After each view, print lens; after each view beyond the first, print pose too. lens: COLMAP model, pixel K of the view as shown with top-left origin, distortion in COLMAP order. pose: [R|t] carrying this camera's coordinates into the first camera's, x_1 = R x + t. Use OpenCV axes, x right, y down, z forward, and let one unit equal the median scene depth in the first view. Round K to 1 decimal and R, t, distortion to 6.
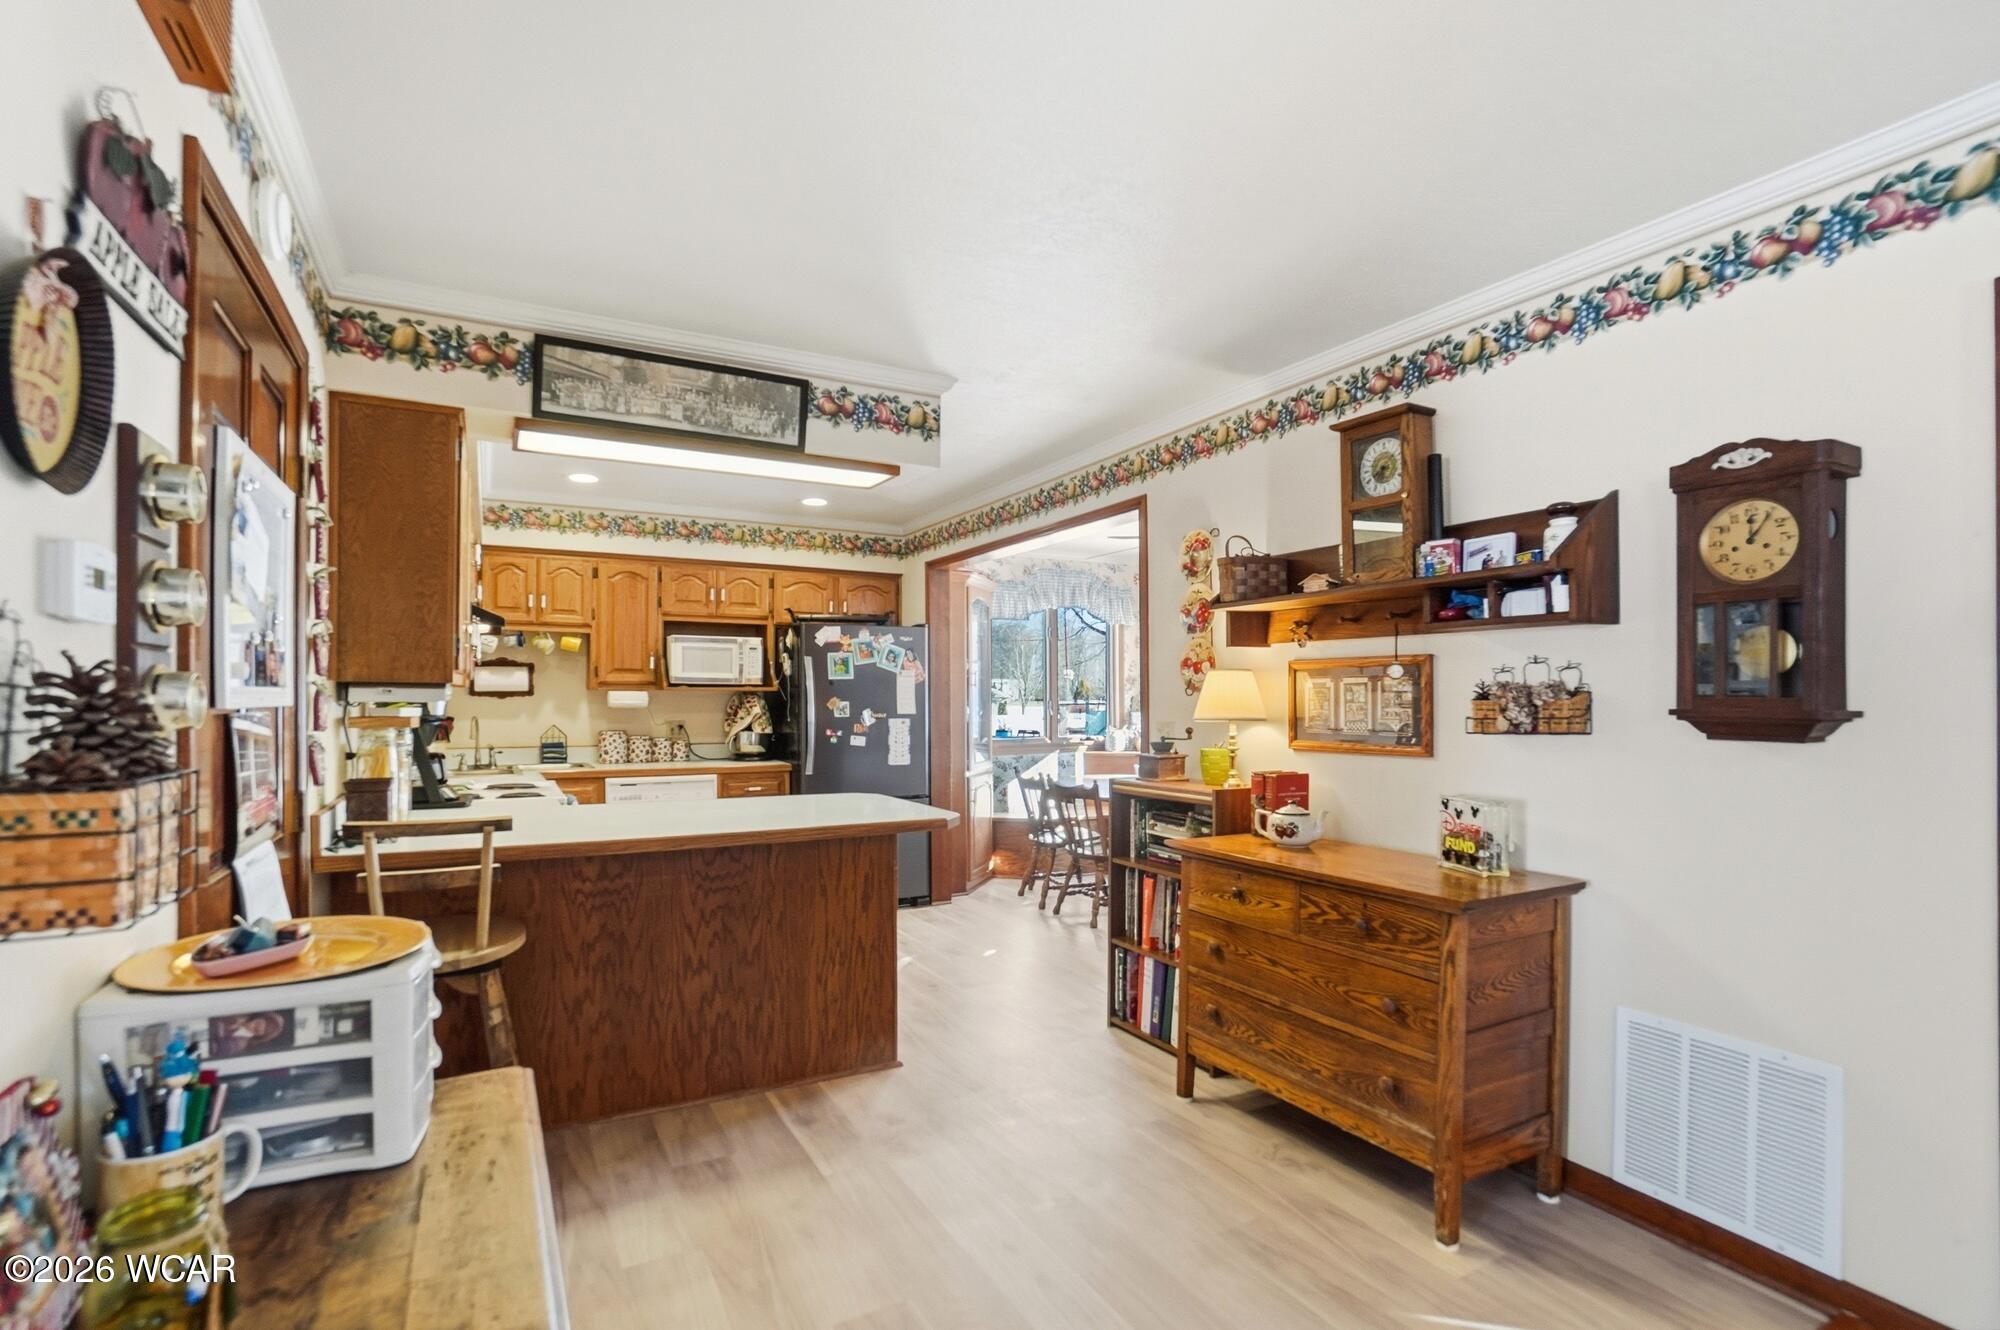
lens RADIAL K [[922.7, 0, 990.8], [0, 922.7, 690.4], [0, 0, 1]] dist [-0.067597, 0.027078]
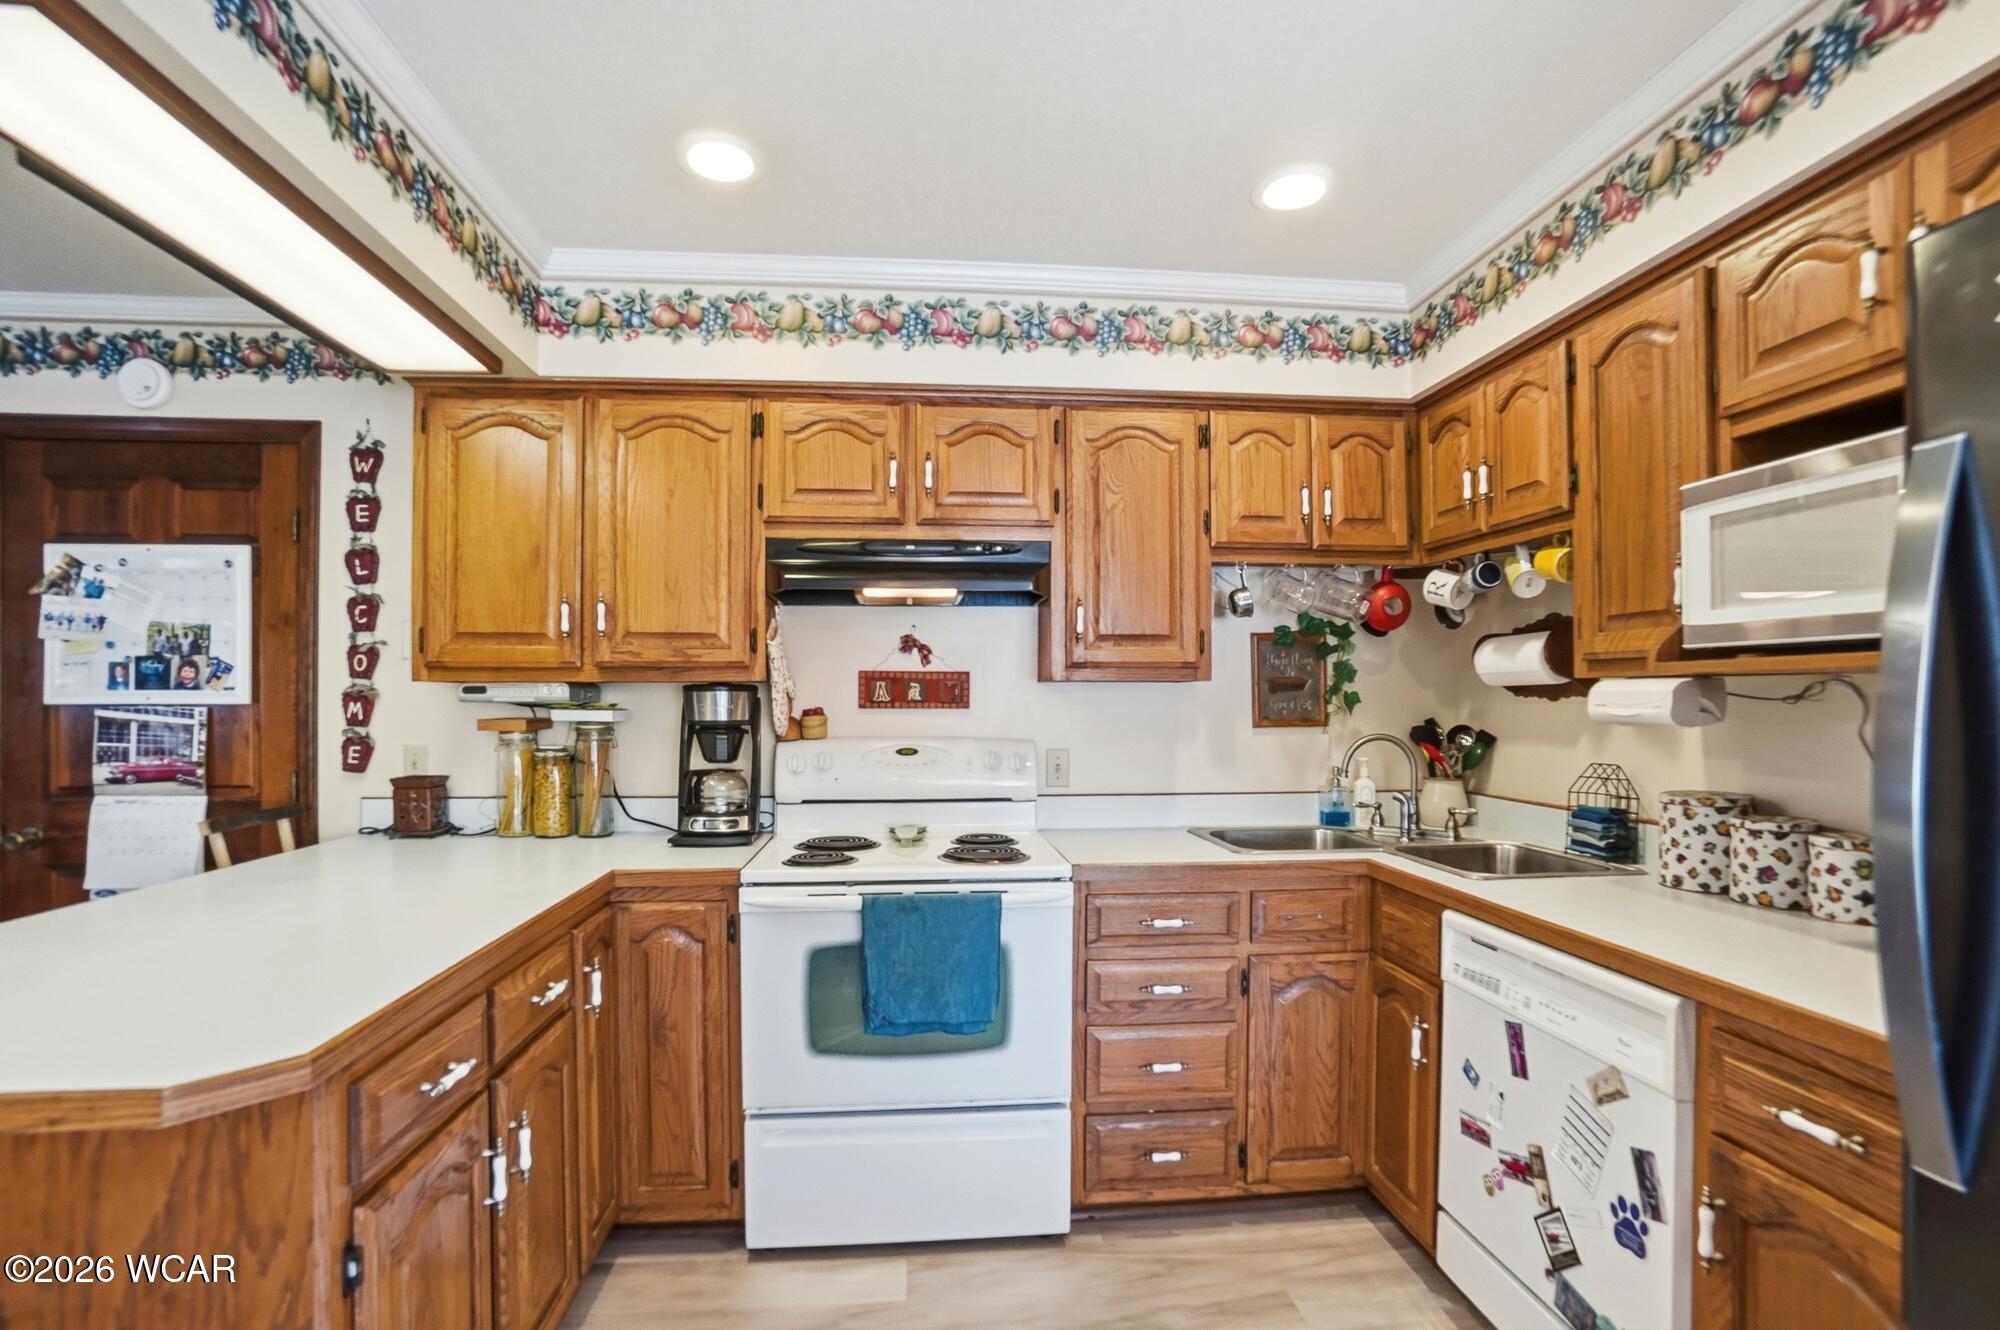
lens RADIAL K [[935.2, 0, 996.5], [0, 935.2, 699.7], [0, 0, 1]] dist [-0.058171, 0.023899]
pose [[-0.394223, 0.000501, -0.919015, 0.008849], [0.006573, 0.999976, -0.002275, 0.007689], [0.918991, -0.006937, -0.394217, 0.914432]]
